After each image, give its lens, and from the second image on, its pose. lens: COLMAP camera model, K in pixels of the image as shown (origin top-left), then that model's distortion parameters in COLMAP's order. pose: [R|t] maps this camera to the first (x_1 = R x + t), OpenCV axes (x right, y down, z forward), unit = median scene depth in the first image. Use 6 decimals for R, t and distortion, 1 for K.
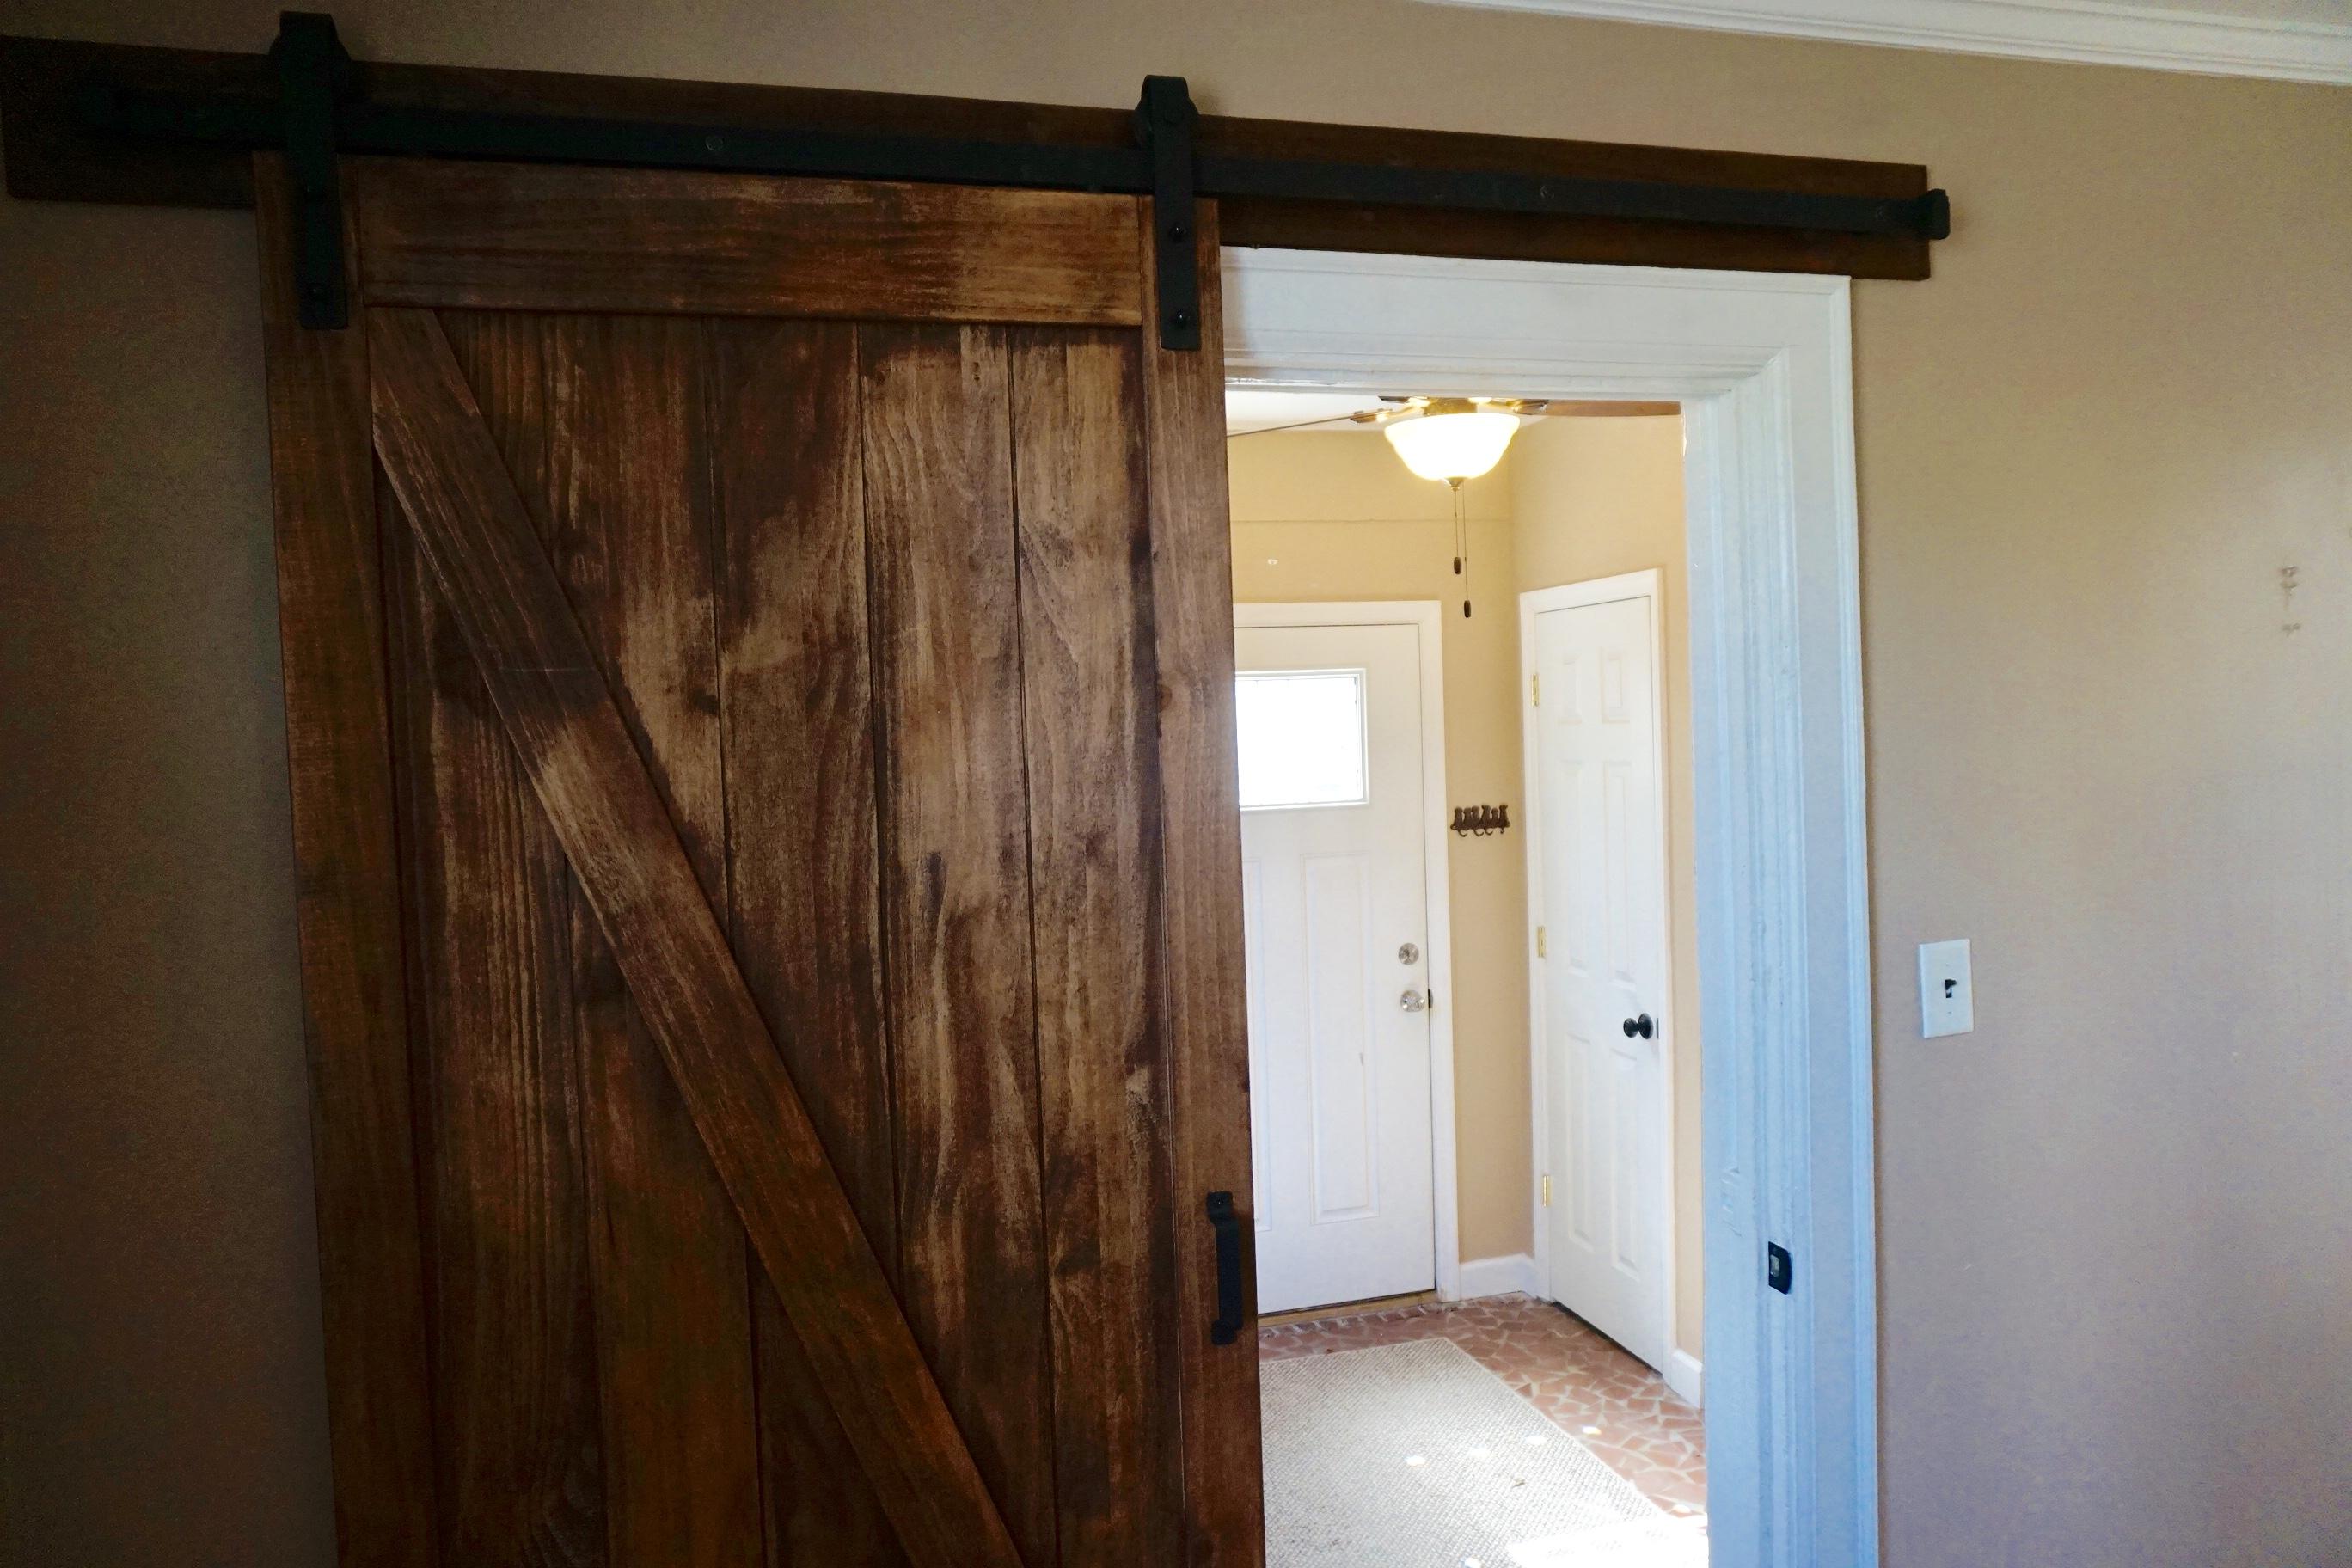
lens RADIAL K [[1600.4, 0, 1171.0], [0, 1600.4, 786.4], [0, 0, 1]] dist [-0.042451, 0.016037]
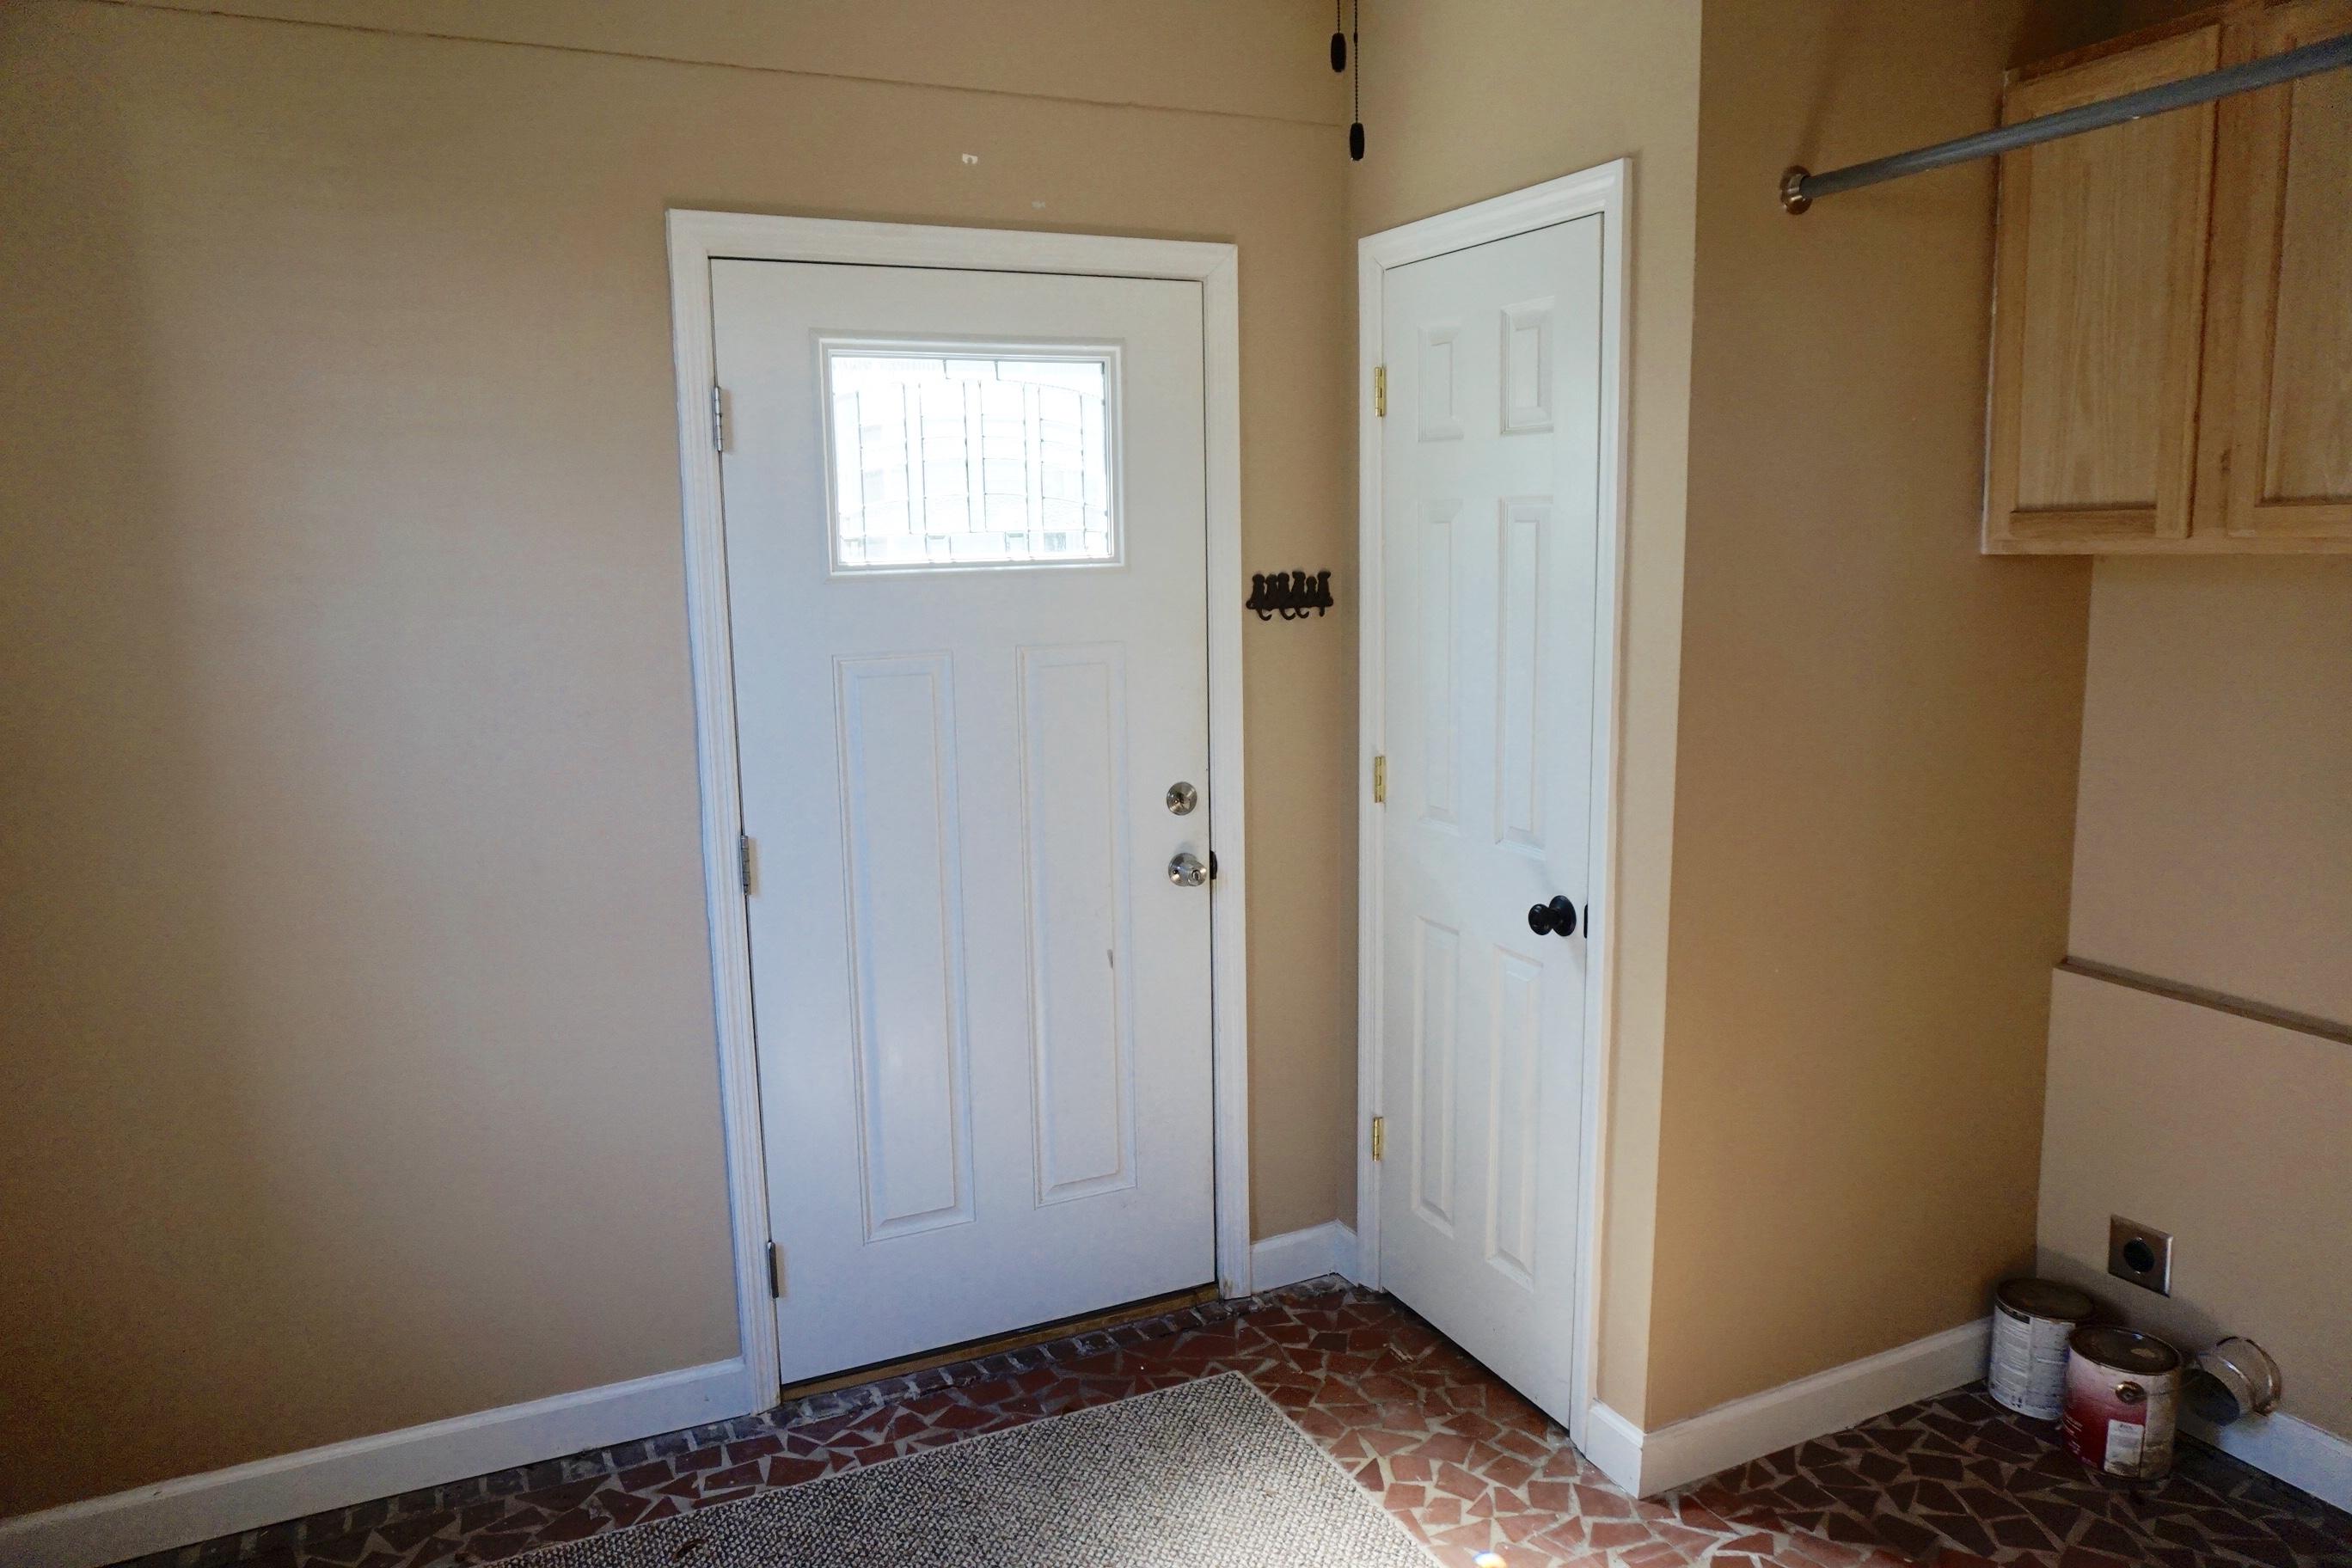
lens RADIAL K [[1600.4, 0, 1180.6], [0, 1600.4, 793.8], [0, 0, 1]] dist [-0.042451, 0.016037]
pose [[0.982603, -0.013833, 0.185204, 0.027524], [-0.009422, 0.992226, 0.124095, 0.022172], [-0.185481, -0.123681, 0.974833, 0.374488]]
